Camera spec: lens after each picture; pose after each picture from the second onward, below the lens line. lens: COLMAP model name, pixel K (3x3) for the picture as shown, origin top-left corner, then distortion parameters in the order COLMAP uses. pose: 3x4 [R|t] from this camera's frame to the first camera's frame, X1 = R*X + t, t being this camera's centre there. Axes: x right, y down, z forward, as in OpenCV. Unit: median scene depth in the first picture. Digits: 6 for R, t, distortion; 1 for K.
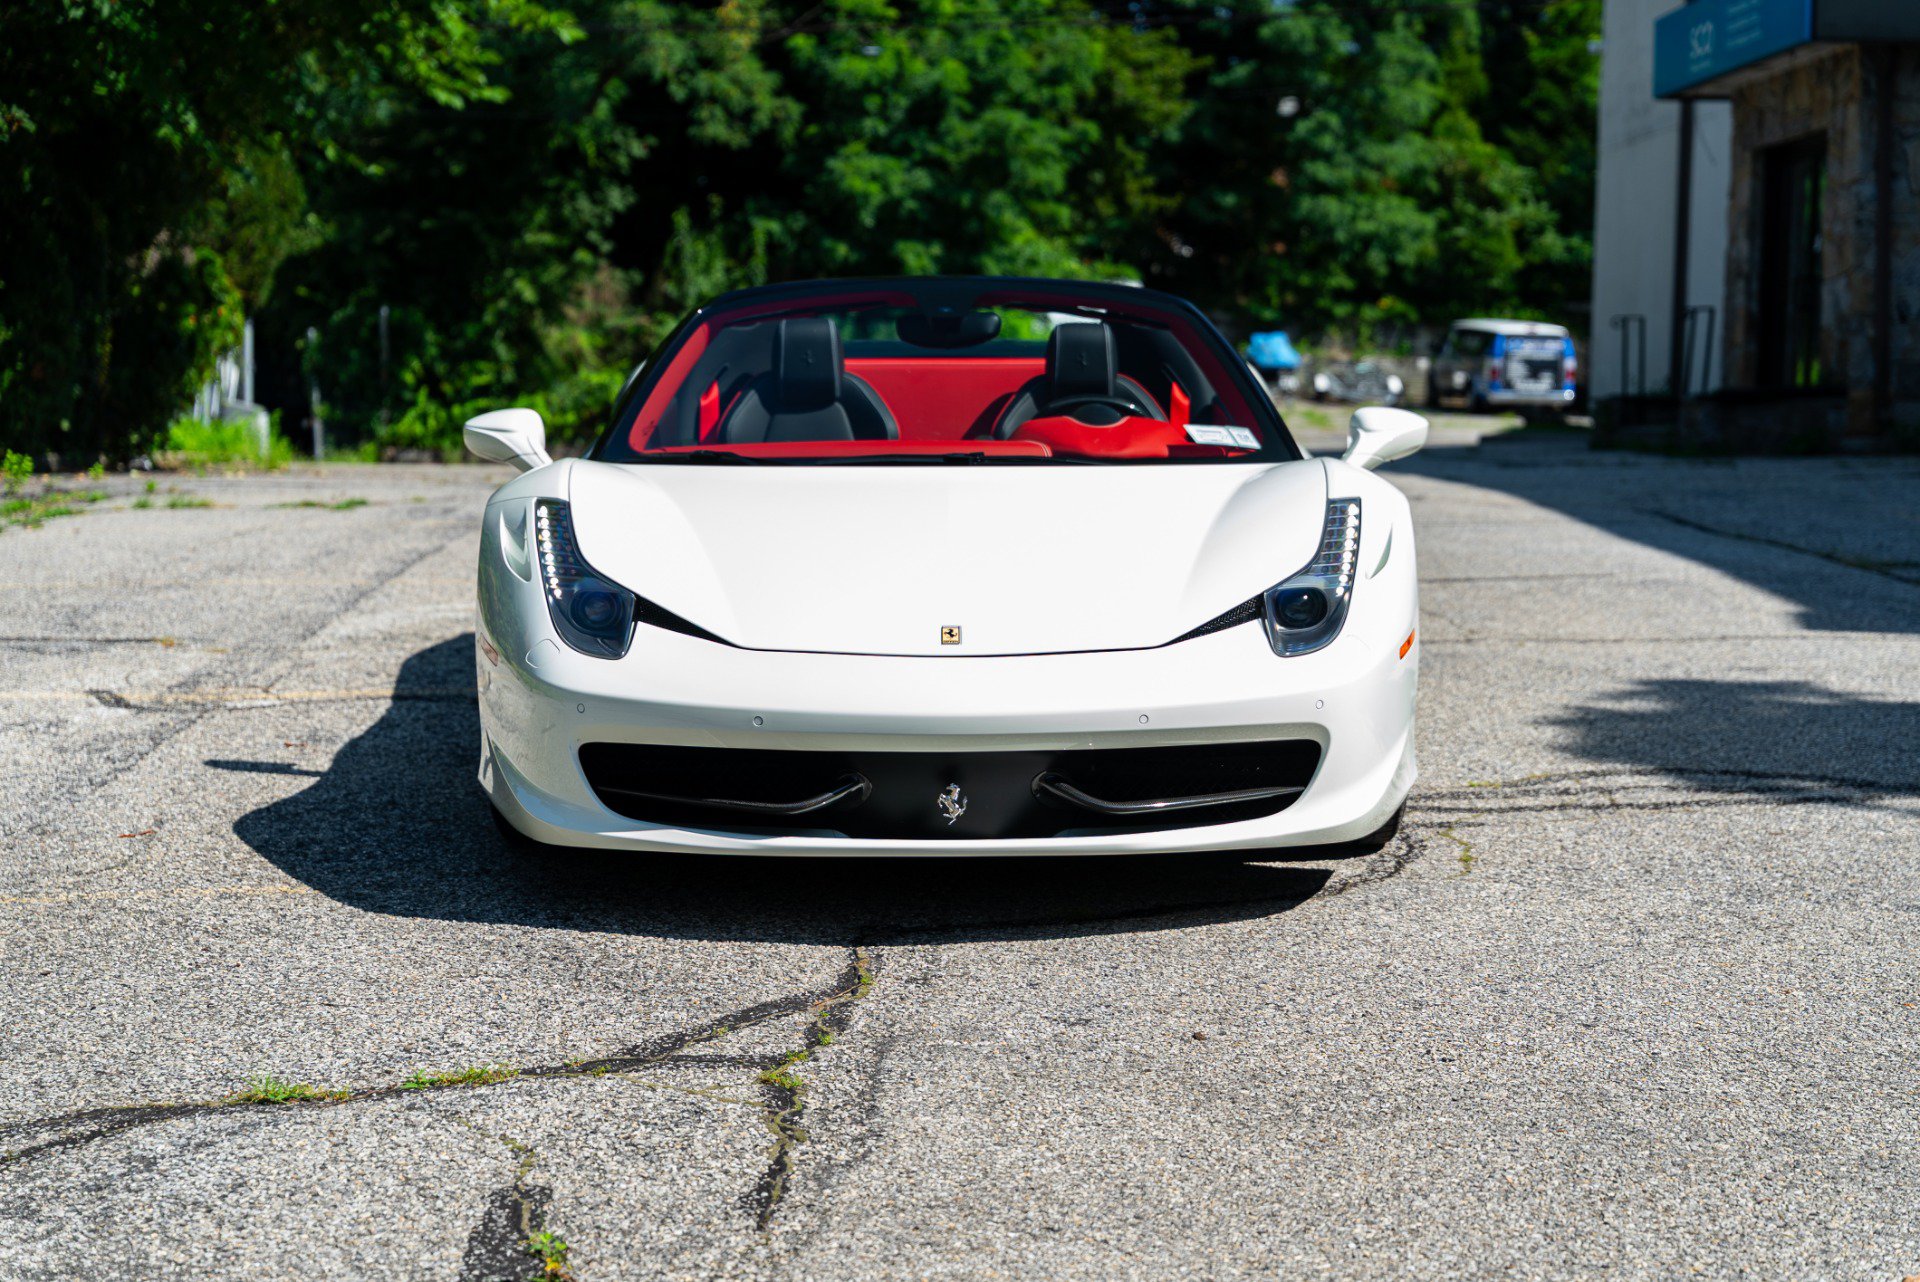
lens RADIAL K [[3088.6, 0, 960.0], [0, 3088.6, 641.0], [0, 0, 1]] dist [0.019439, -0.028144]
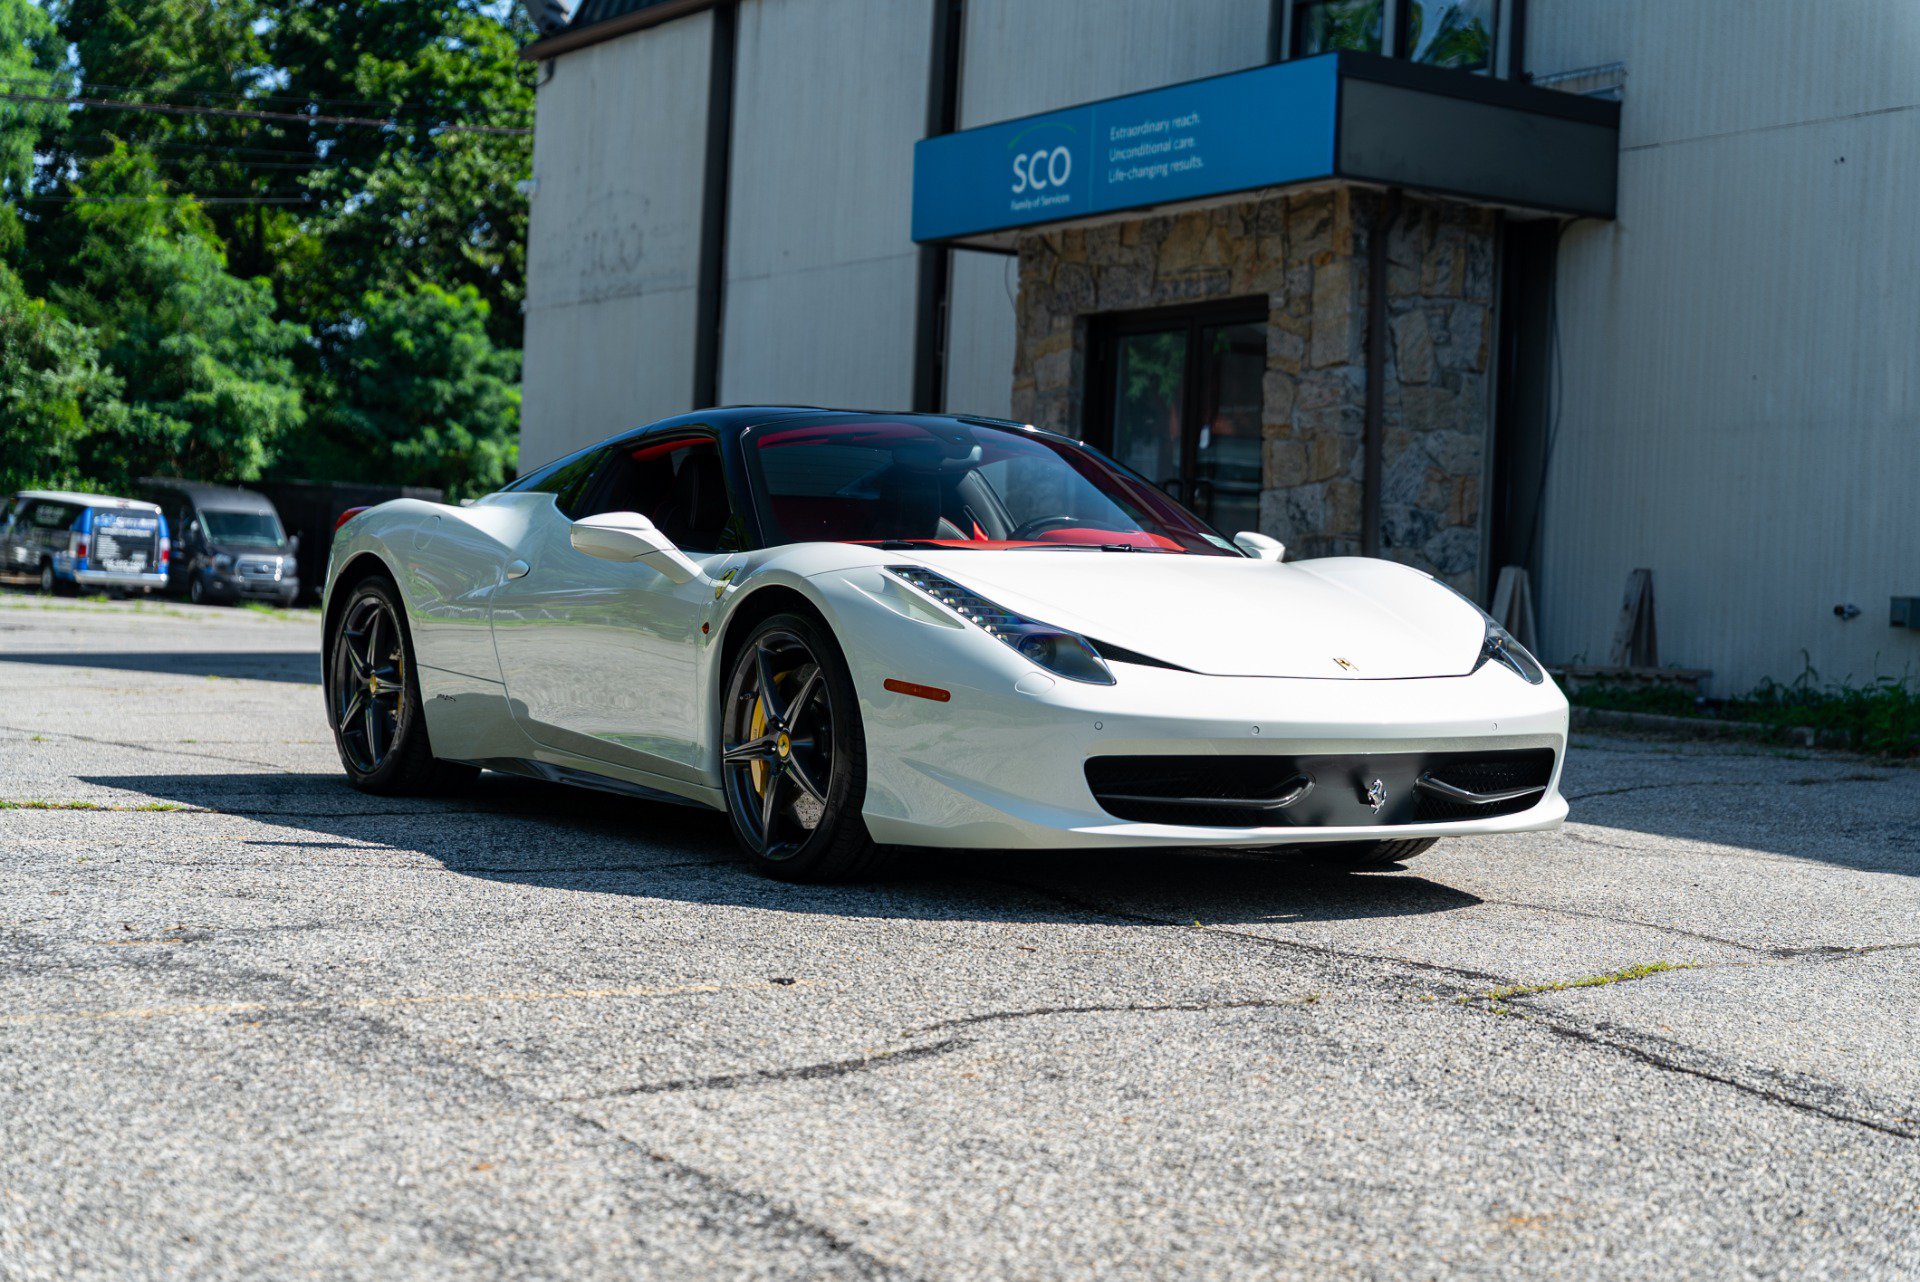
lens RADIAL K [[2897.9, 0, 960.0], [0, 2897.9, 641.0], [0, 0, 1]] dist [0.003893, -0.032681]
pose [[0.846912, 0.026086, 0.531093, -0.080679], [0.003166, 0.998531, -0.054095, -0.018750], [-0.531724, 0.047495, 0.845585, 0.205071]]
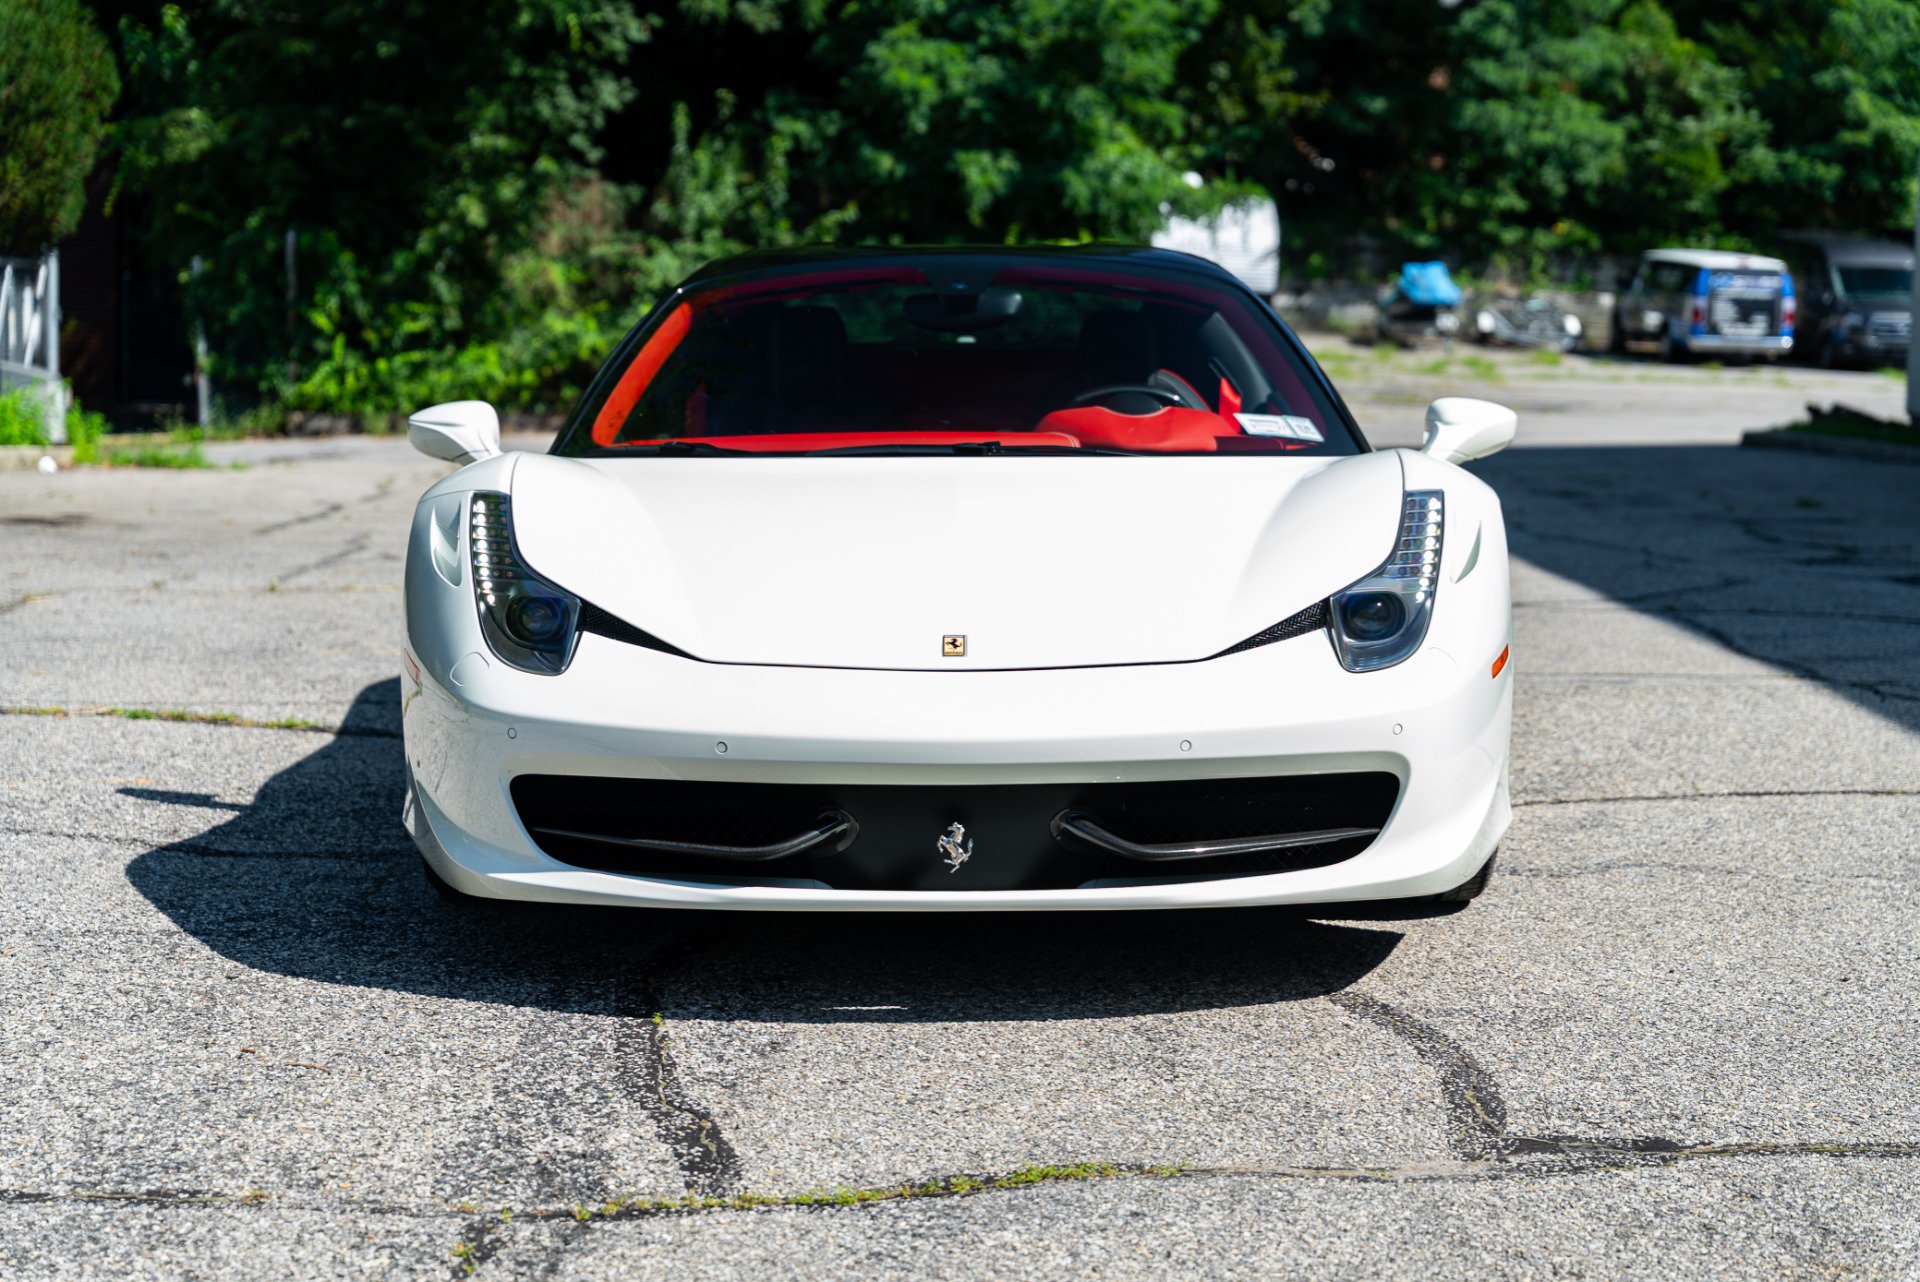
lens RADIAL K [[3088.6, 0, 960.0], [0, 3088.6, 641.0], [0, 0, 1]] dist [0.019439, -0.028144]
pose [[0.999046, 0.015354, -0.040894, 0.013106], [-0.014149, 0.999462, 0.029585, -0.028204], [0.041326, -0.028978, 0.998725, 0.213030]]
